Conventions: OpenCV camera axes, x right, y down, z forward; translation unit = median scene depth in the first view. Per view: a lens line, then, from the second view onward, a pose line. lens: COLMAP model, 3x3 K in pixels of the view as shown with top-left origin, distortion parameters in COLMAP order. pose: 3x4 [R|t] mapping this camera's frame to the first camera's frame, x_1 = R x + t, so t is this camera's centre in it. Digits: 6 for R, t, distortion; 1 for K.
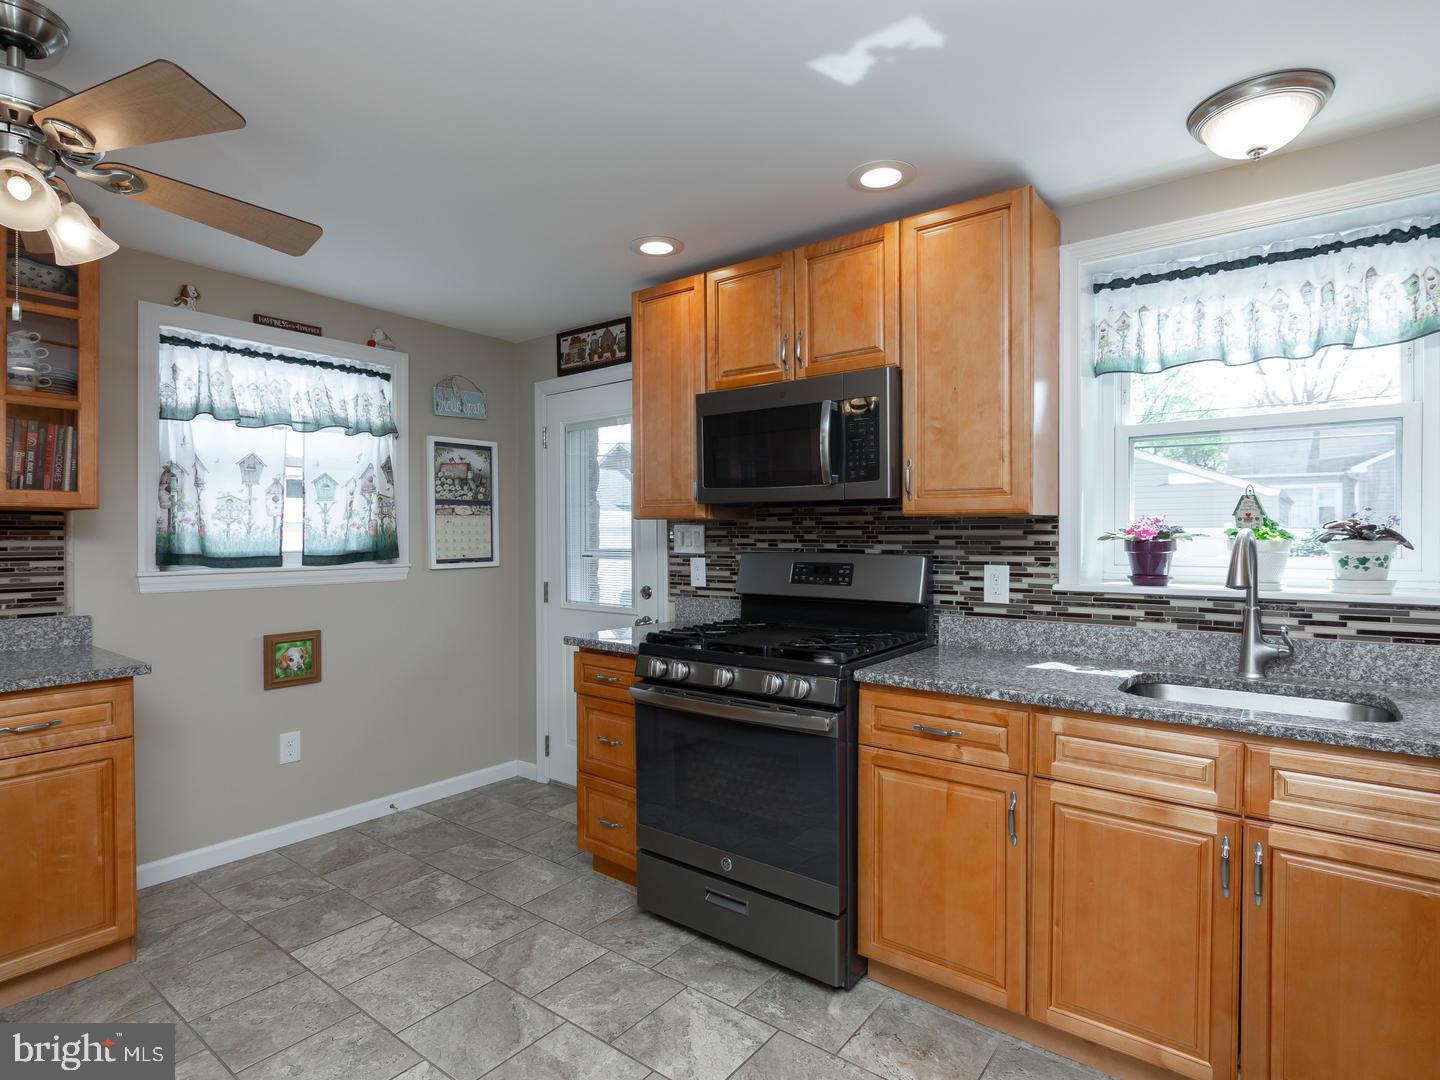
lens RADIAL K [[746.1, 0, 725.3], [0, 746.1, 536.9], [0, 0, 1]] dist [-0.012452, 0.001136]
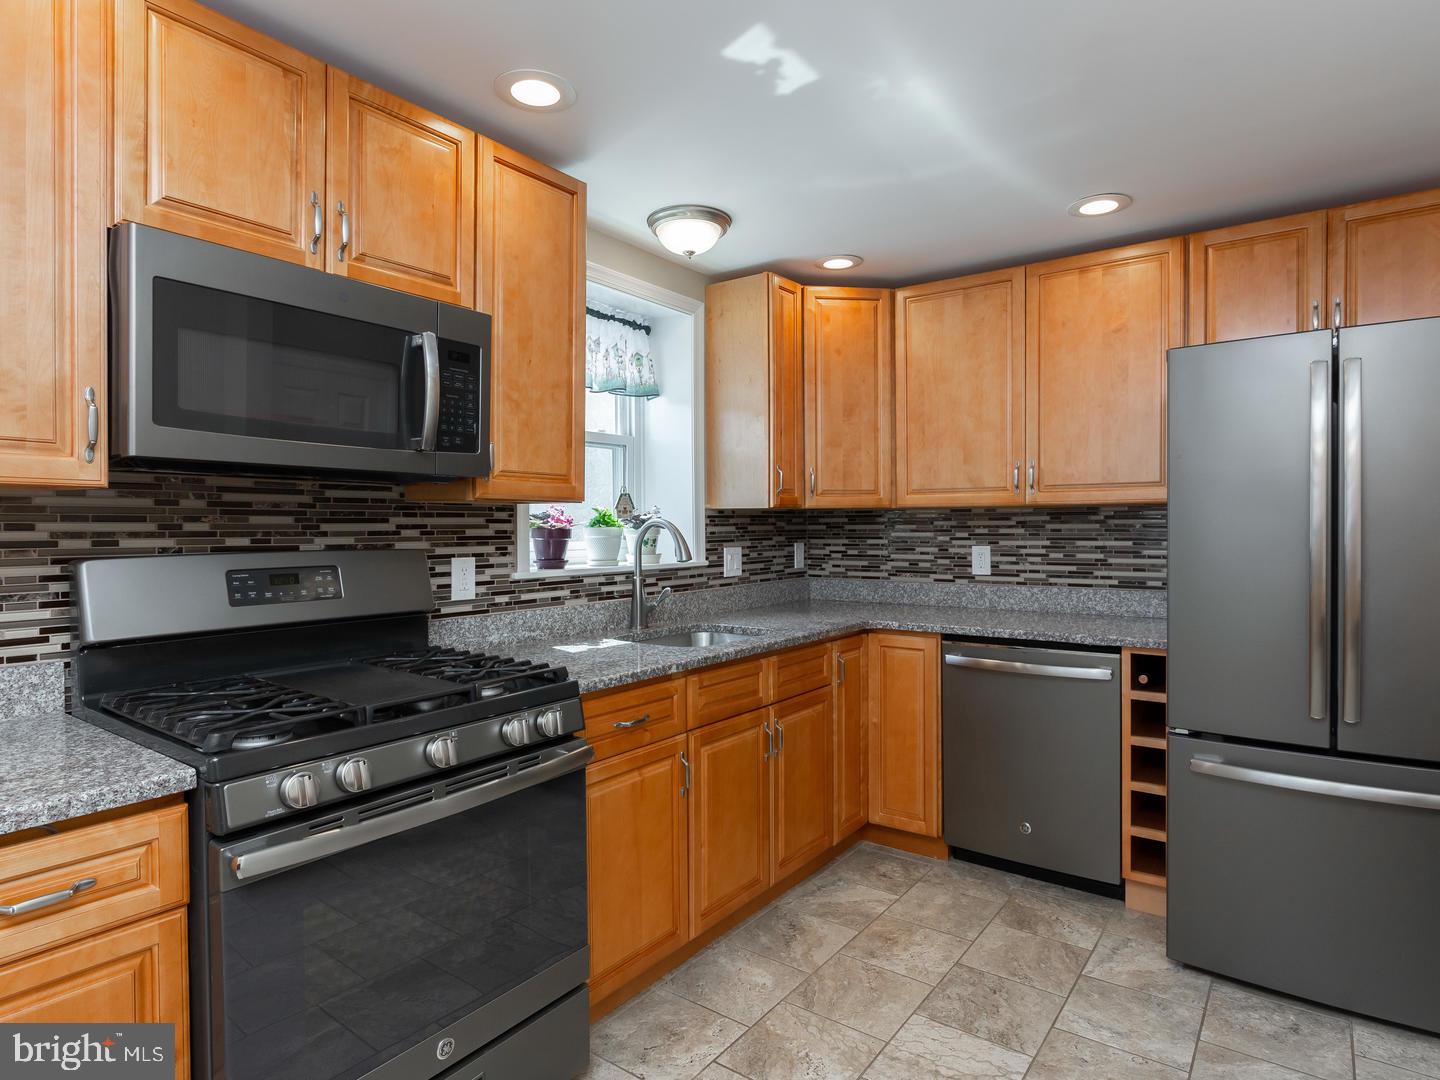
lens RADIAL K [[805.3, 0, 720.3], [0, 805.3, 532.6], [0, 0, 1]] dist [-0.000811, 0.000230]
pose [[-0.014569, -0.007462, 0.999866, -0.357922], [0.007673, 0.999942, 0.007575, 0.001920], [-0.999864, 0.007782, -0.014511, 0.415503]]
